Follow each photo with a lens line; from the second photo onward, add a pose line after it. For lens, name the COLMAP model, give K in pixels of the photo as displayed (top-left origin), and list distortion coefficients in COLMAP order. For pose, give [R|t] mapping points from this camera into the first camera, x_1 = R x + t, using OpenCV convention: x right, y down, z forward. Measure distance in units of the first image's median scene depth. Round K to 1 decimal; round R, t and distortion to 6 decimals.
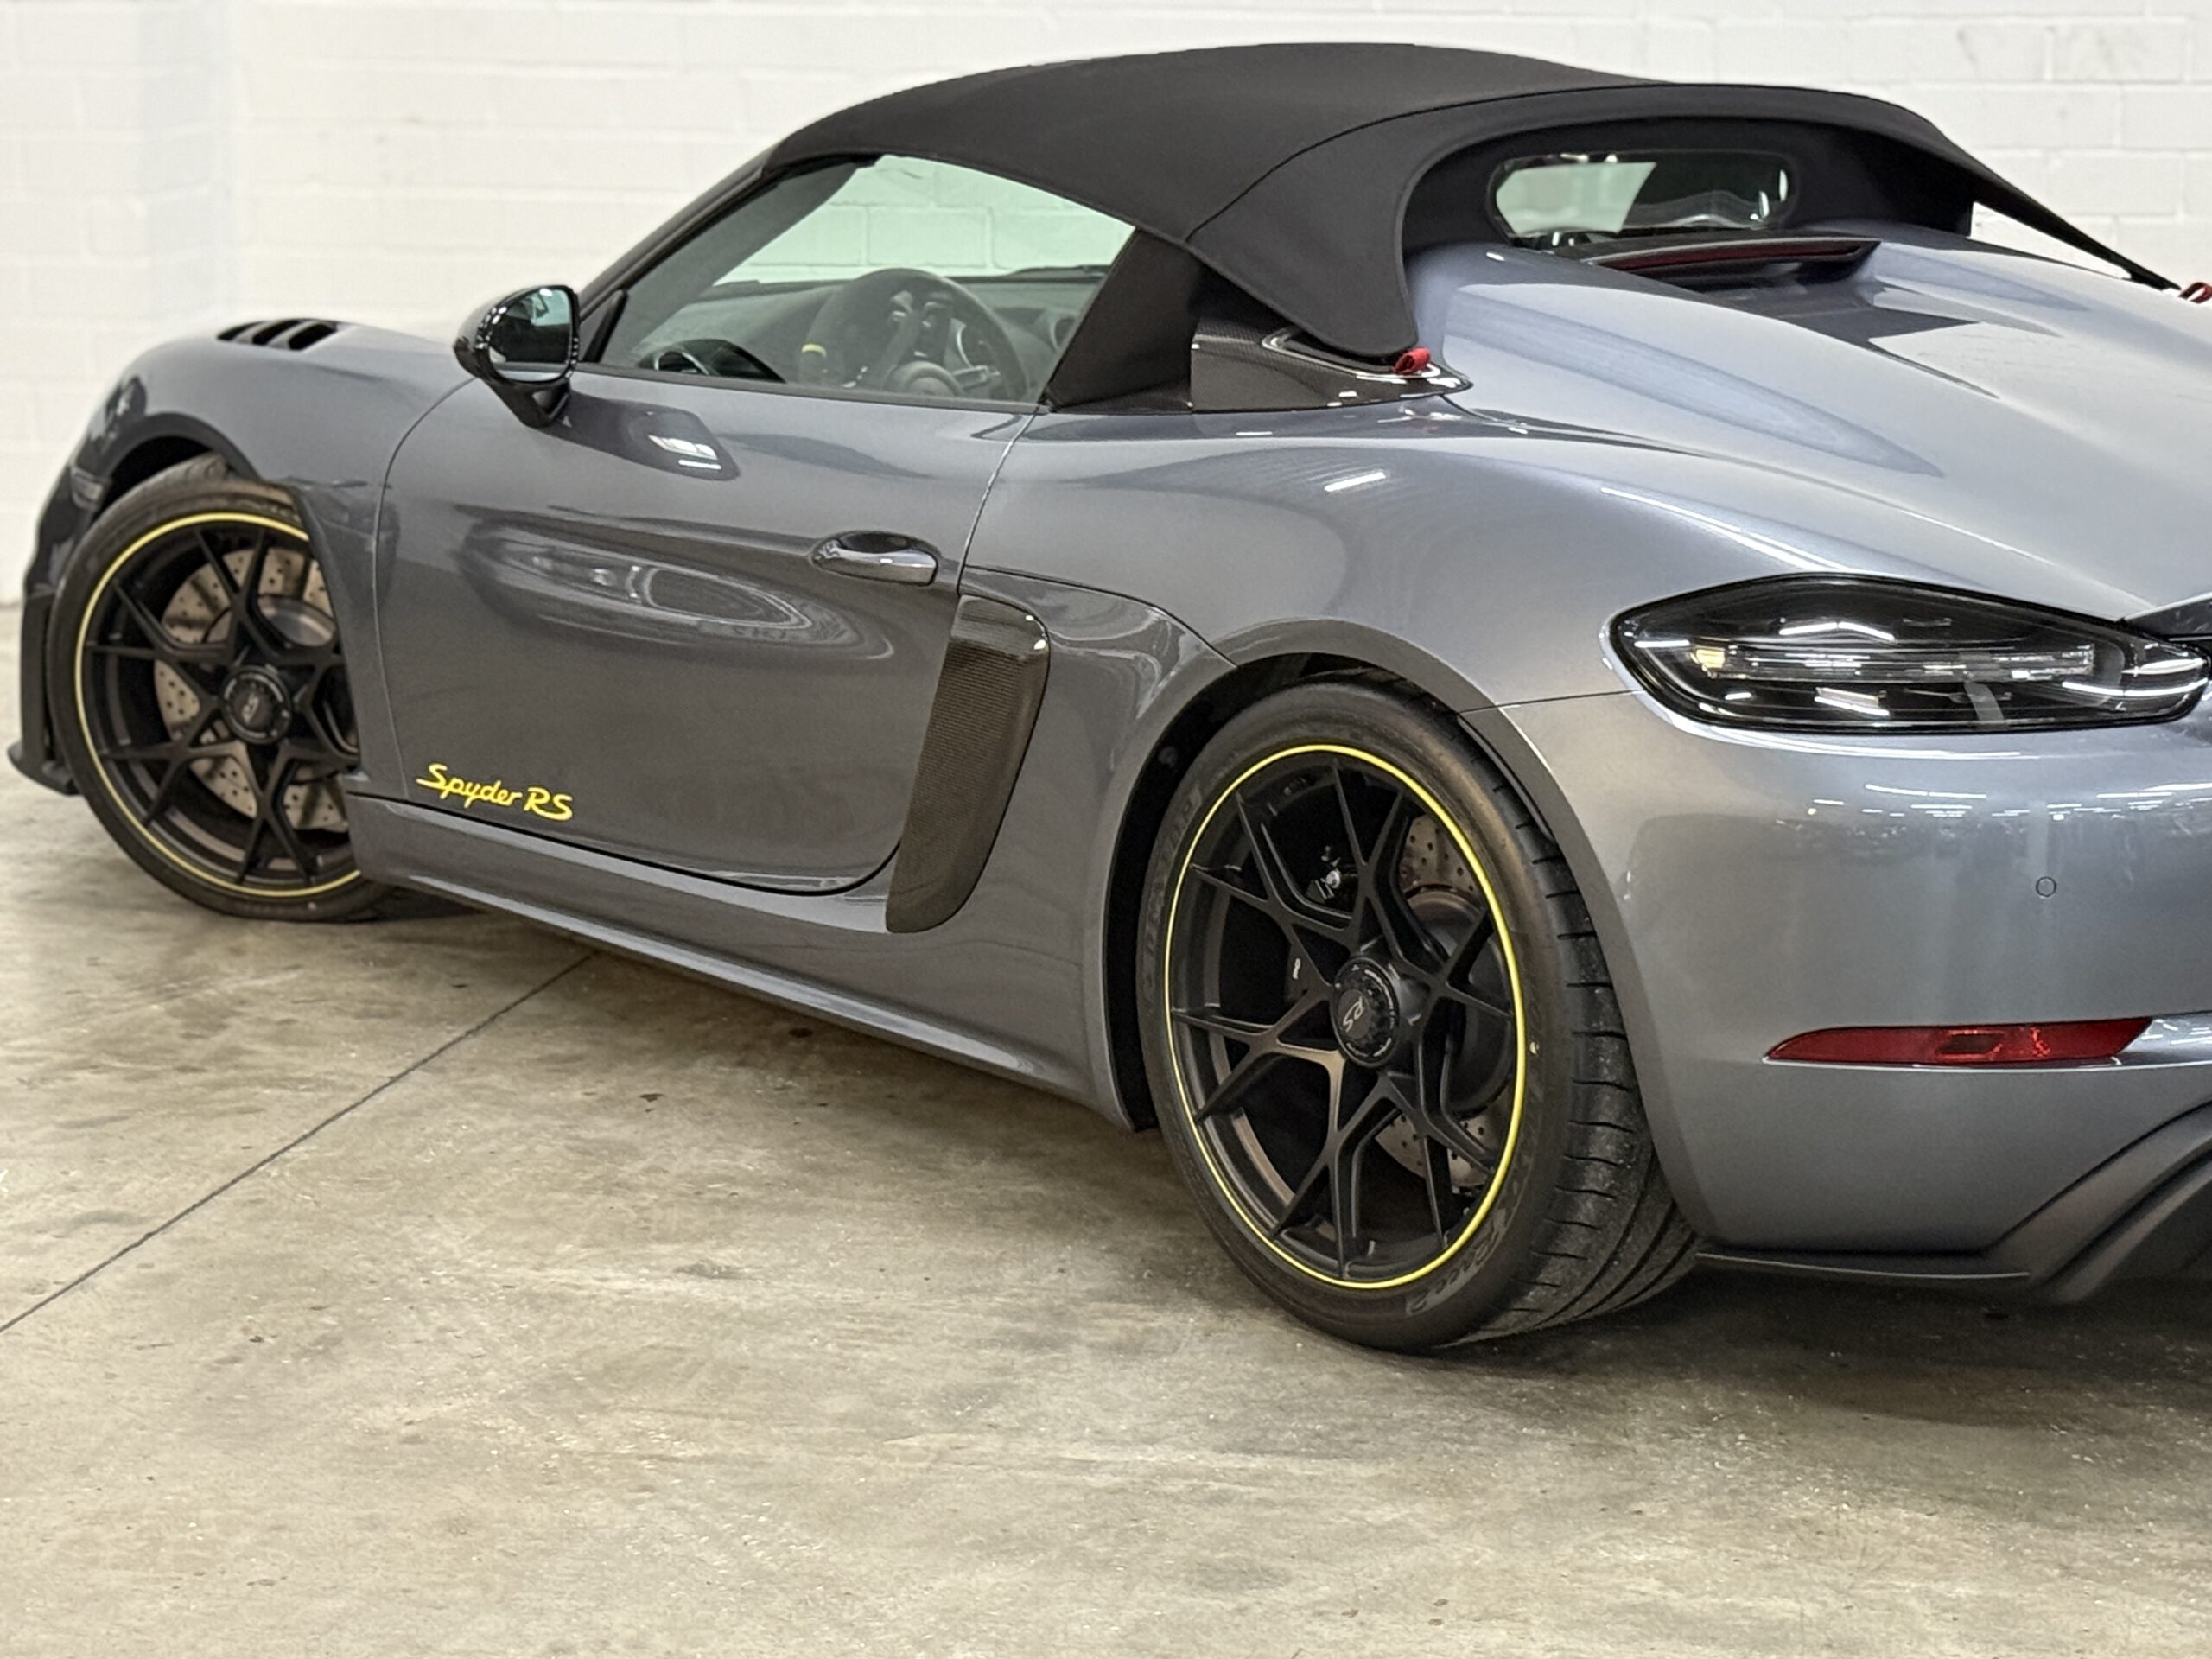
lens RADIAL K [[4730.7, 0, 1106.0], [0, 4730.7, 829.5], [0, 0, 1]] dist [0.159243, -0.124901]
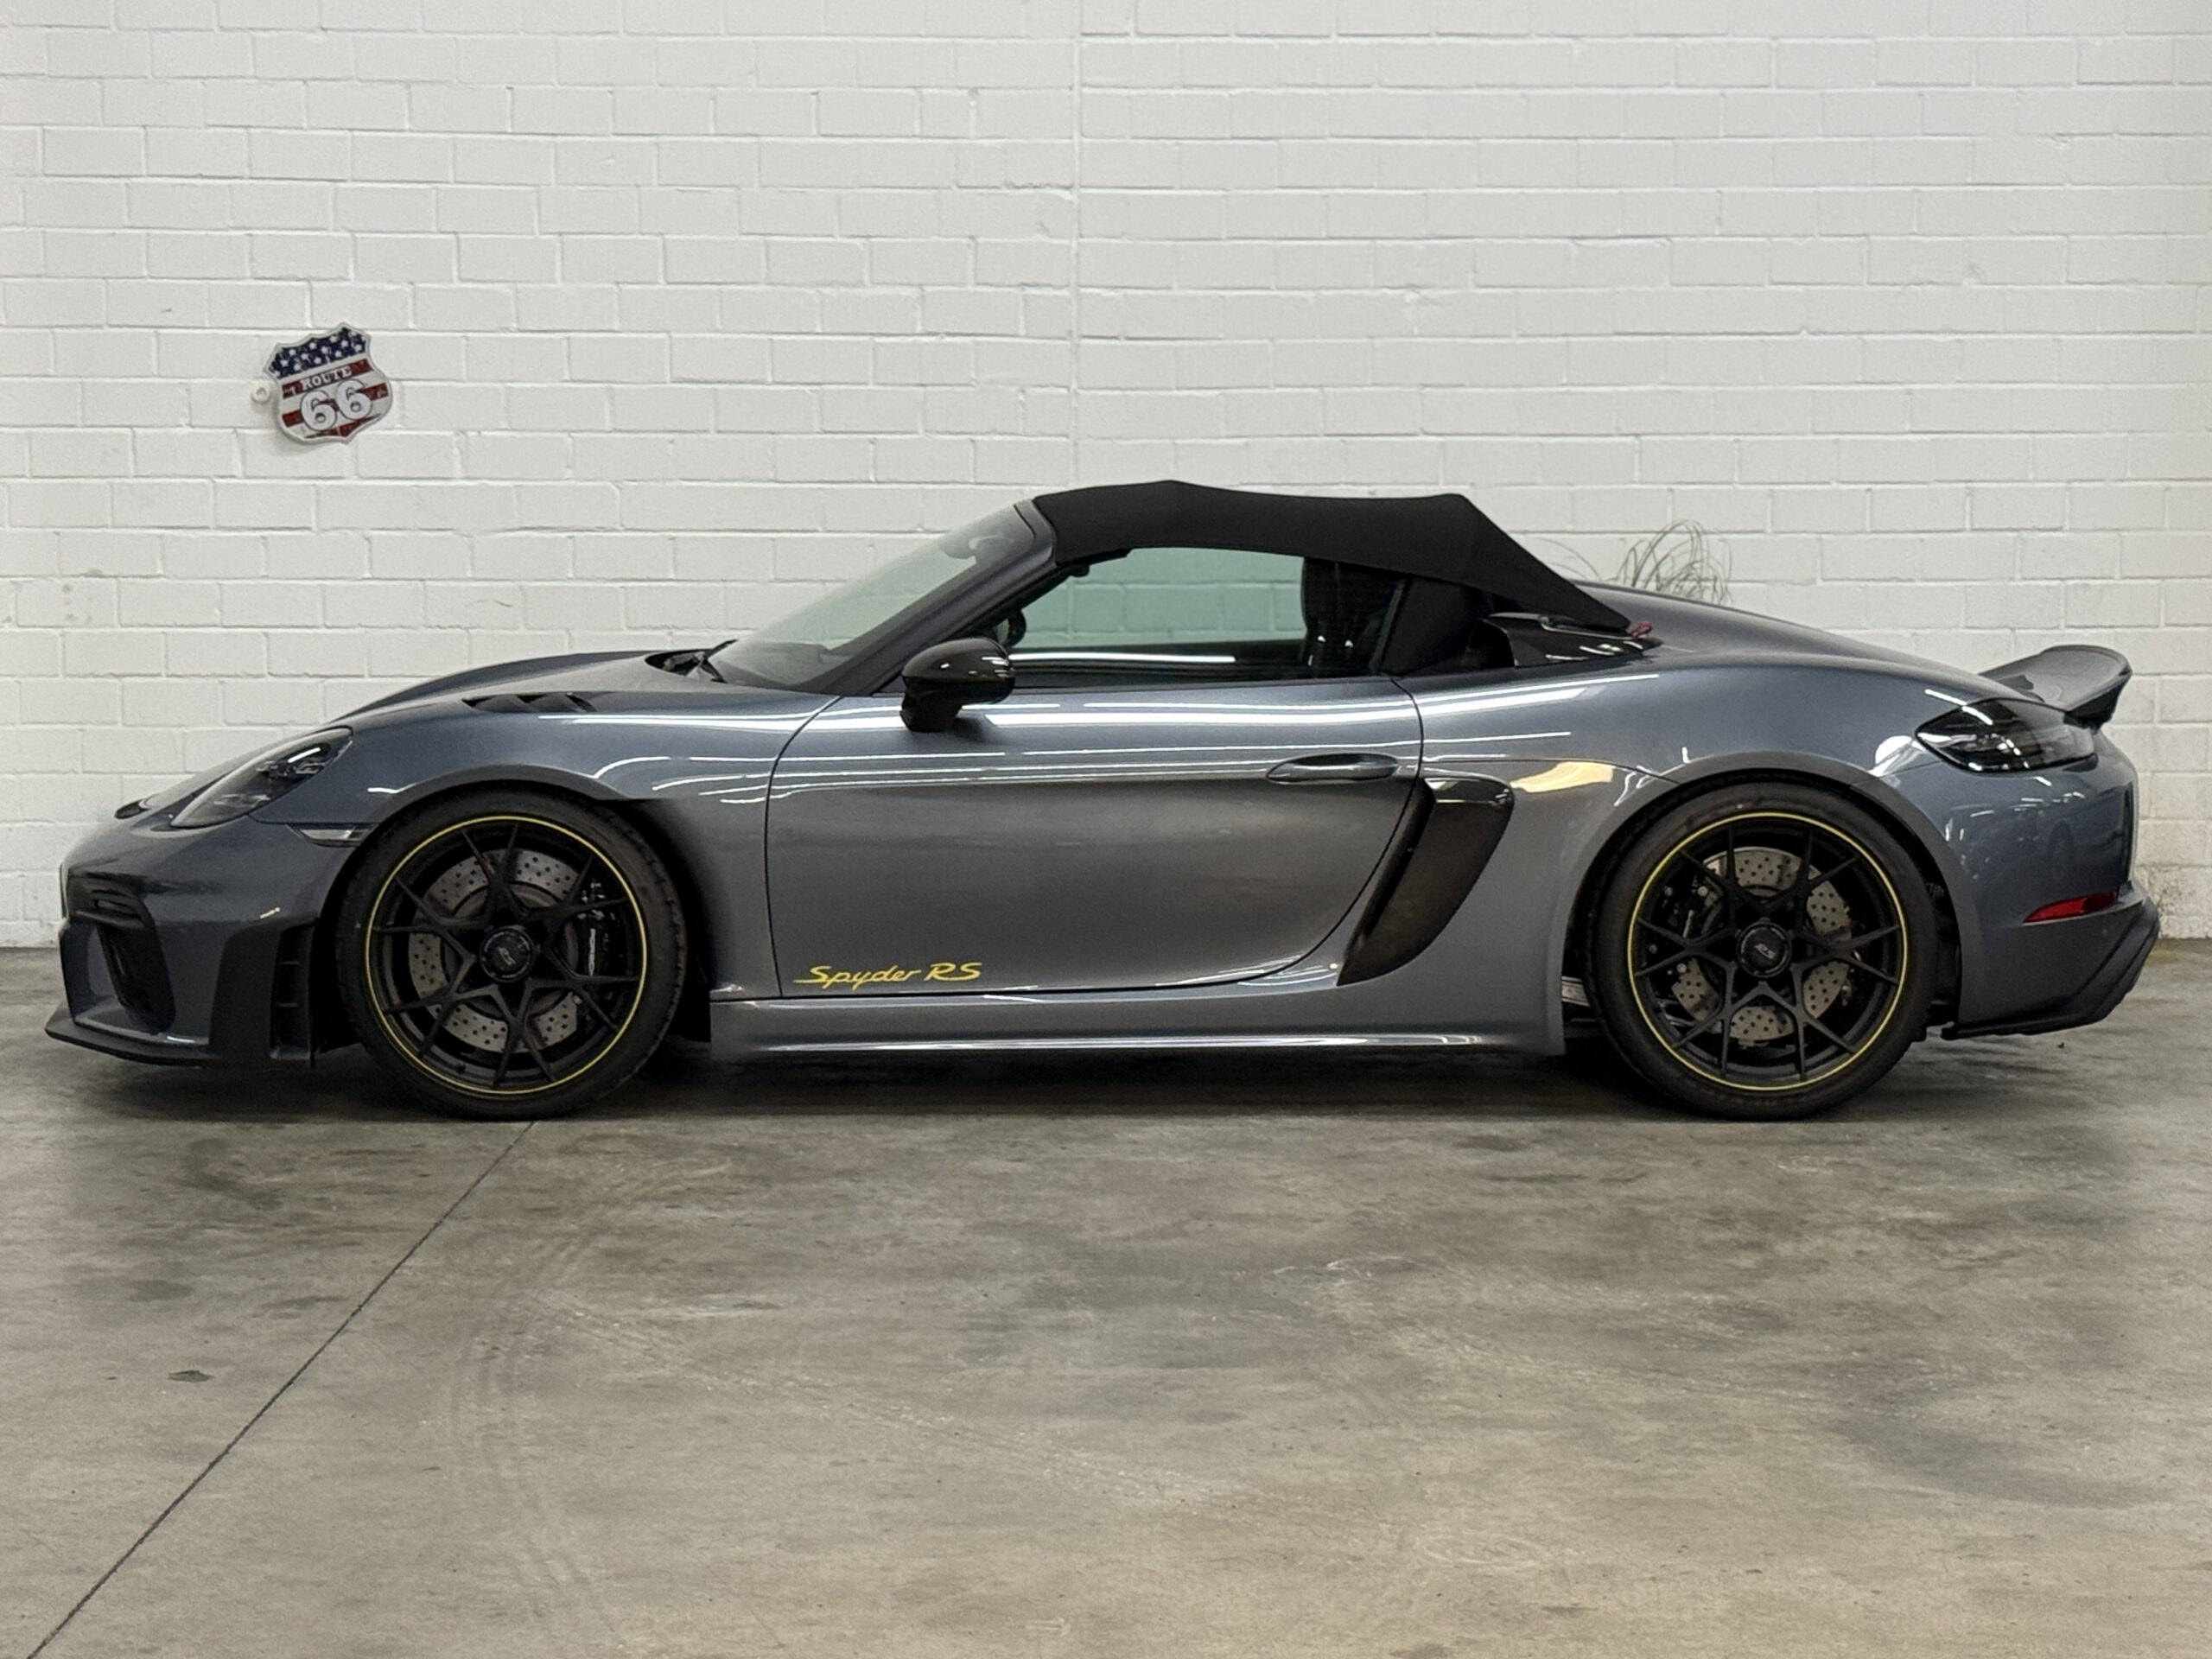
lens RADIAL K [[4730.7, 0, 1106.0], [0, 4730.7, 829.5], [0, 0, 1]] dist [0.159243, -0.124901]
pose [[0.977357, -0.022815, 0.210364, -0.276126], [0.043297, 0.994698, -0.093278, 0.084144], [-0.207120, 0.100274, 0.973163, -0.481905]]
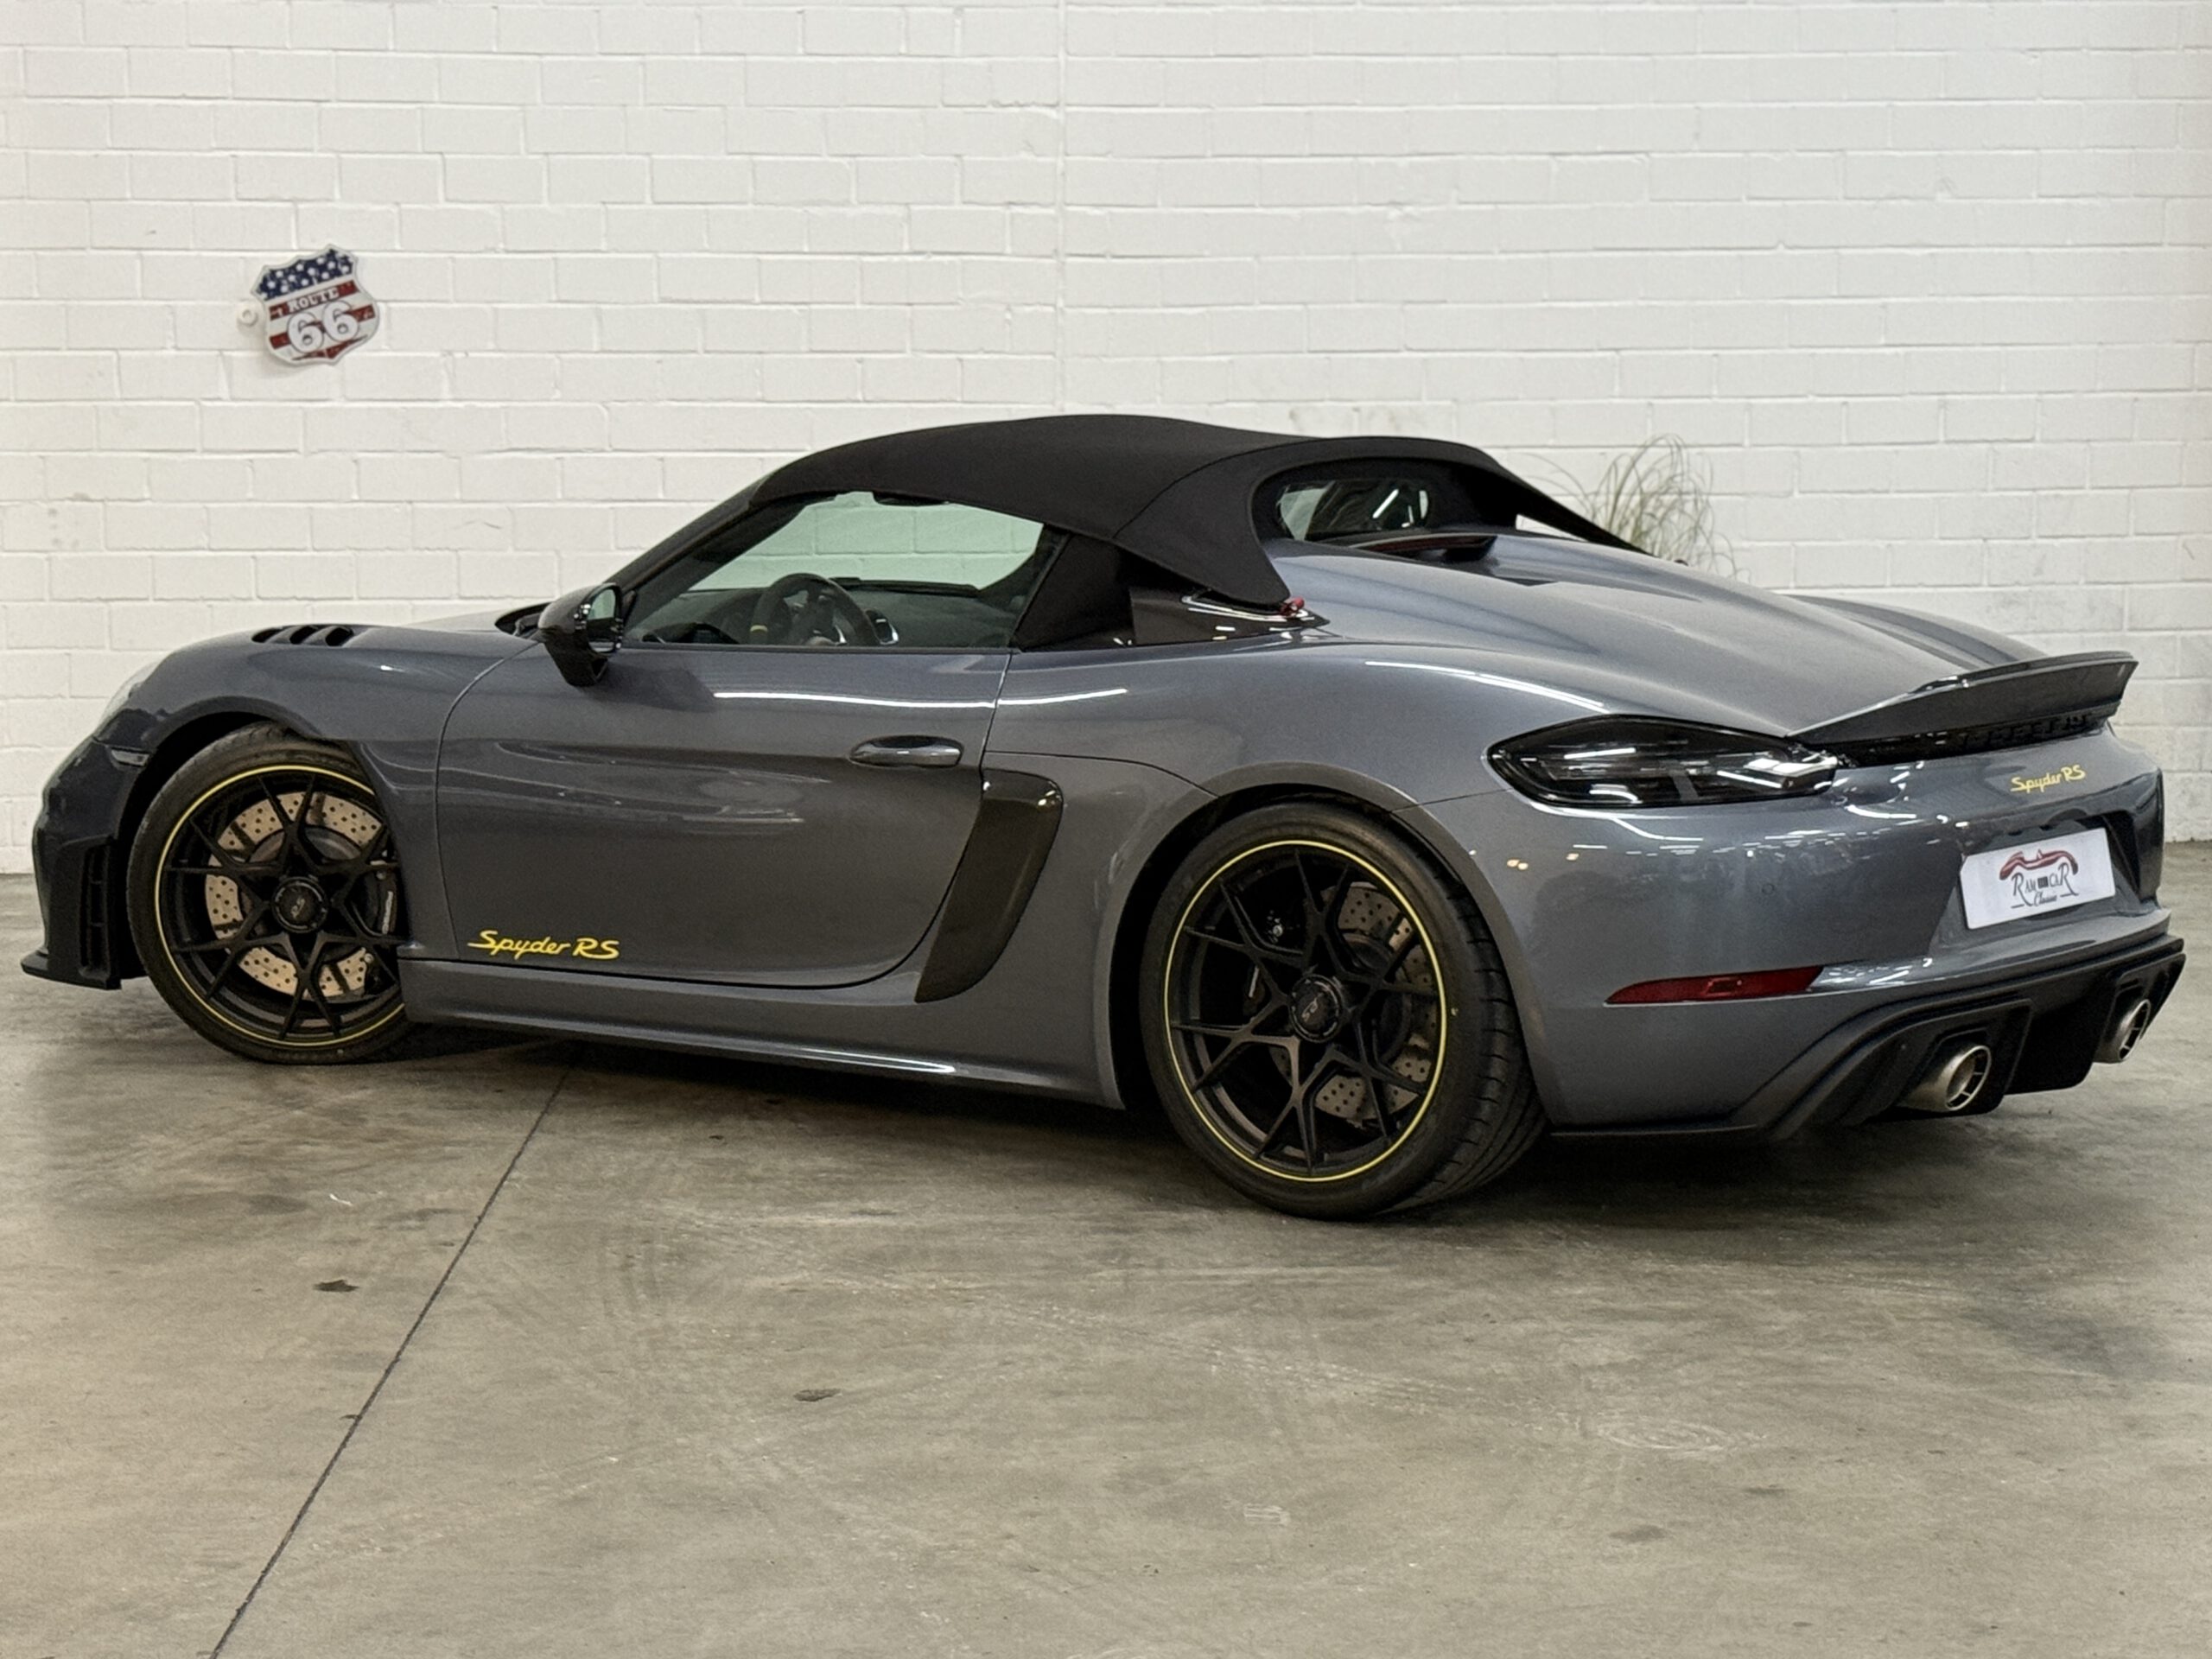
lens RADIAL K [[4730.7, 0, 1106.0], [0, 4730.7, 829.5], [0, 0, 1]] dist [0.159243, -0.124901]
pose [[0.966880, -0.035791, 0.252711, -0.374433], [0.056708, 0.995496, -0.075977, 0.086561], [-0.248853, 0.087791, 0.964554, -0.474254]]
